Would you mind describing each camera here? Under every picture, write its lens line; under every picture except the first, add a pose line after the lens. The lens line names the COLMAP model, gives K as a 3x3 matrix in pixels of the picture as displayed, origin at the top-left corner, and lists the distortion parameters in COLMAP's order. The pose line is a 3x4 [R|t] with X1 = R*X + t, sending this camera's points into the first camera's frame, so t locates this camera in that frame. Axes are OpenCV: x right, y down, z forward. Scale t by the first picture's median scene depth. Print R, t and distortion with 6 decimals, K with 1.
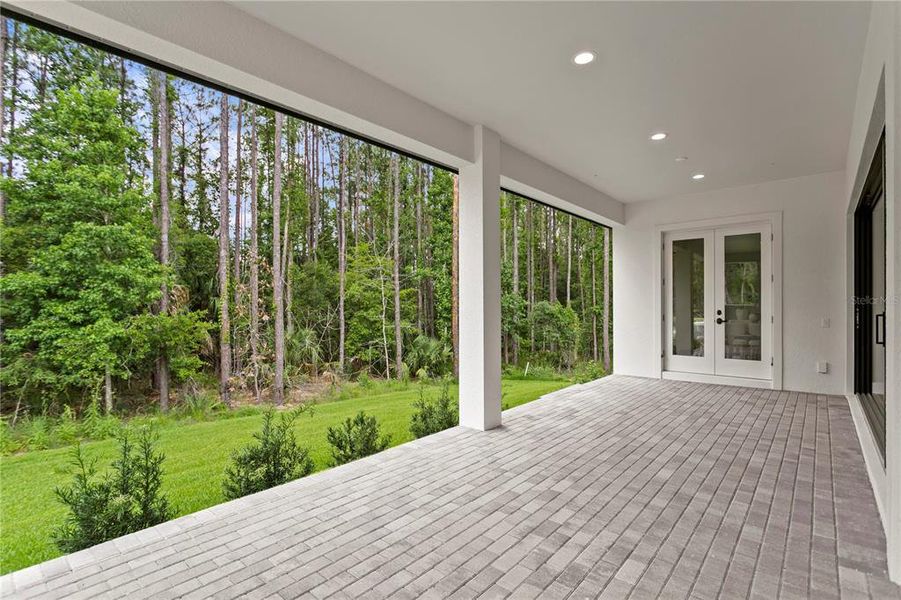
lens RADIAL K [[428.3, 0, 450.5], [0, 428.3, 300.0], [0, 0, 1]] dist [0.003098, 0.000385]
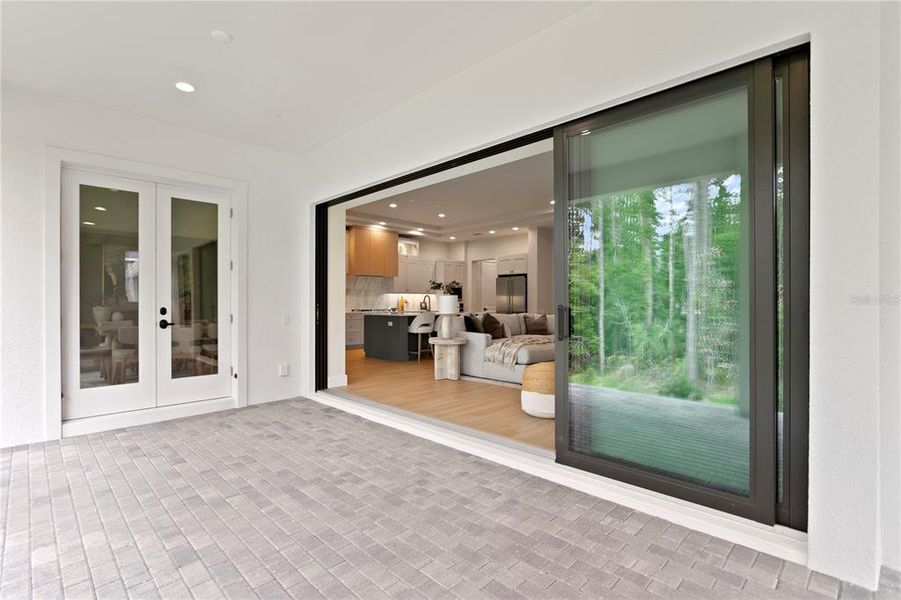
lens RADIAL K [[428.3, 0, 450.5], [0, 428.3, 300.0], [0, 0, 1]] dist [0.003098, 0.000385]
pose [[0.079172, 0.002471, 0.996858, 0.003113], [-0.014787, 0.999890, -0.001304, 0.006531], [-0.996751, -0.014638, 0.079200, 0.509937]]
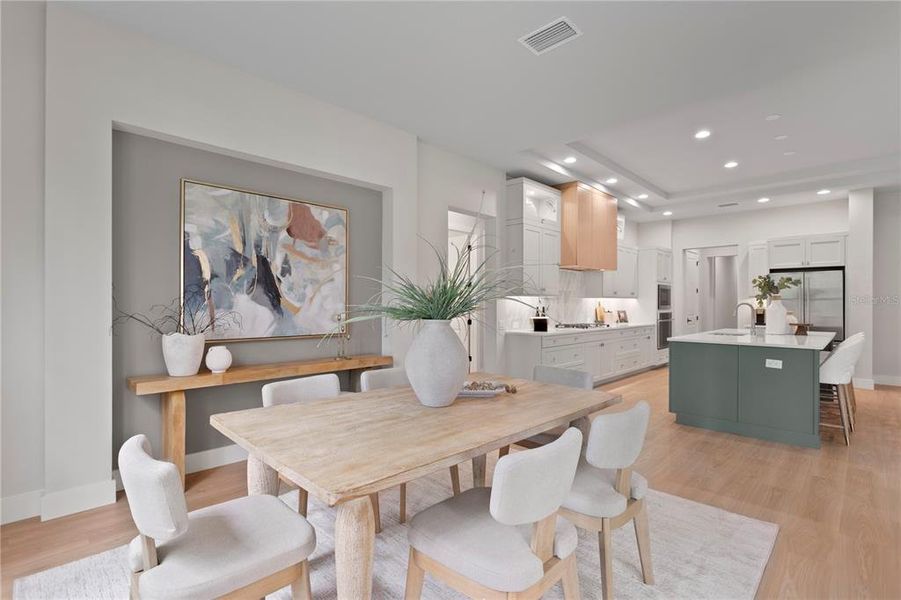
lens RADIAL K [[421.3, 0, 450.5], [0, 421.3, 300.0], [0, 0, 1]] dist [0.002142, 0.000502]
pose [[0.068685, 0.008976, 0.997598, 0.331959], [-0.015526, 0.999848, -0.007927, 0.003016], [-0.997518, -0.014944, 0.068814, 0.870966]]
